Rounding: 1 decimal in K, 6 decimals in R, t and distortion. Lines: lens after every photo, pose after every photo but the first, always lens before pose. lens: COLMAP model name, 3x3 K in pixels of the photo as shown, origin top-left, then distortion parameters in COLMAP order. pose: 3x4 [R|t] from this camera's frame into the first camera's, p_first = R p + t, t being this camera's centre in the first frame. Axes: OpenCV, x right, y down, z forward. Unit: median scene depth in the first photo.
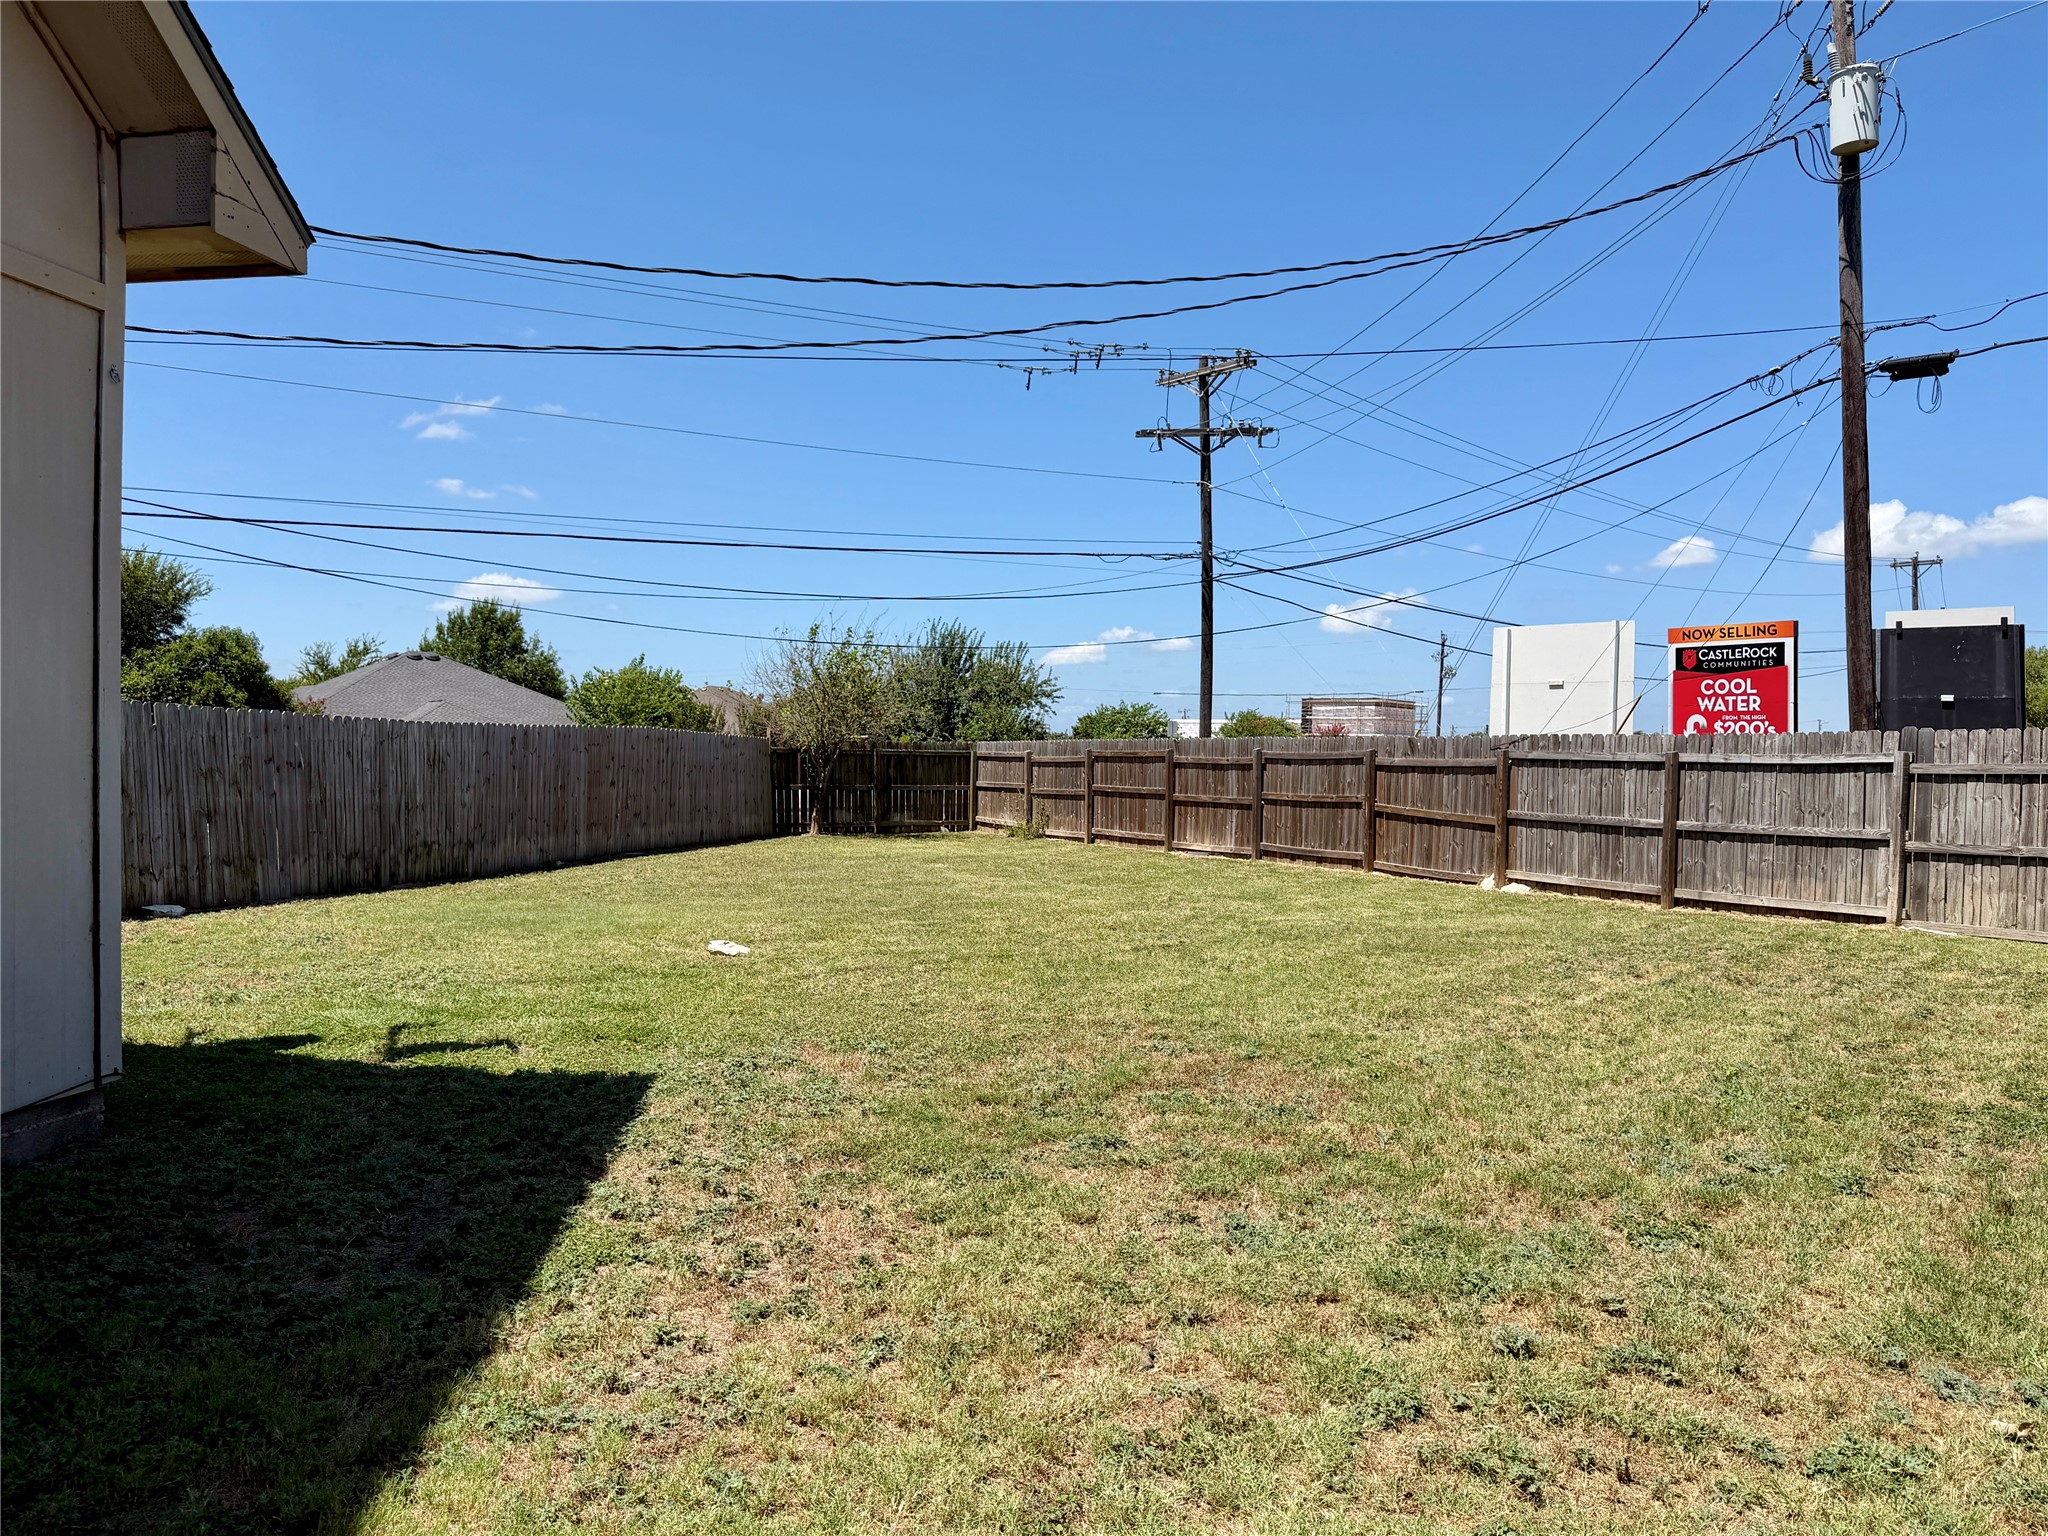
lens RADIAL K [[1484.1, 0, 1027.7], [0, 1484.1, 777.2], [0, 0, 1]] dist [0.102653, -0.132330]
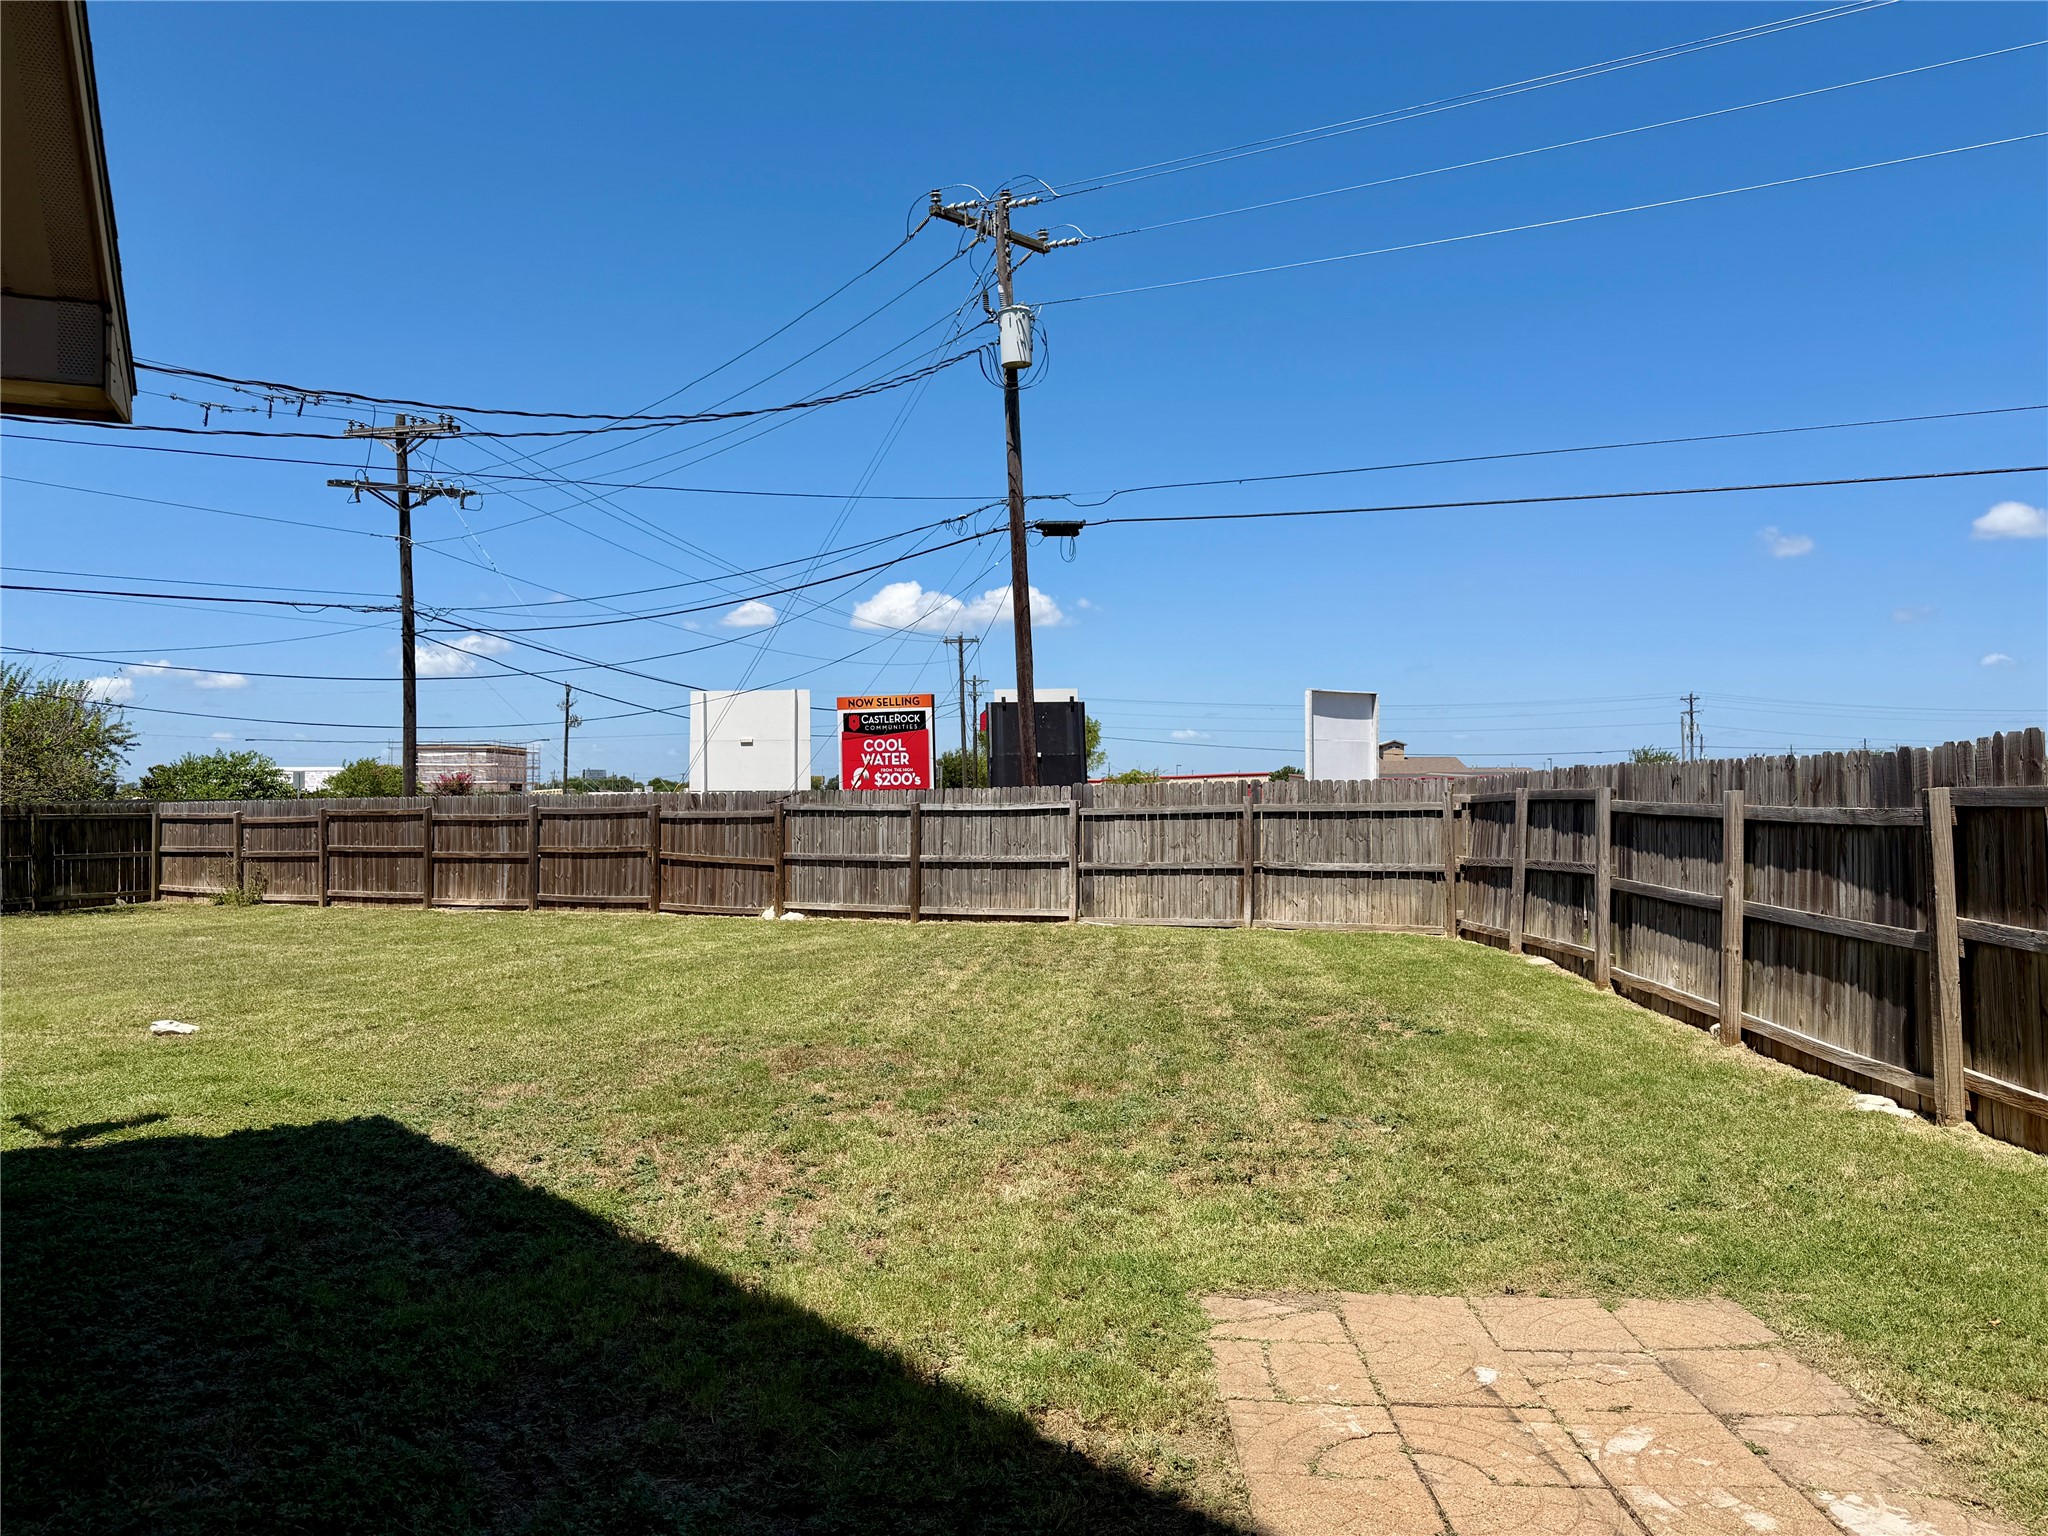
lens RADIAL K [[1484.1, 0, 1027.7], [0, 1484.1, 777.2], [0, 0, 1]] dist [0.102653, -0.132330]
pose [[0.819521, -0.013721, 0.572884, -0.174210], [0.029717, 0.999386, -0.018574, -0.009114], [-0.572277, 0.032247, 0.819426, -0.087336]]
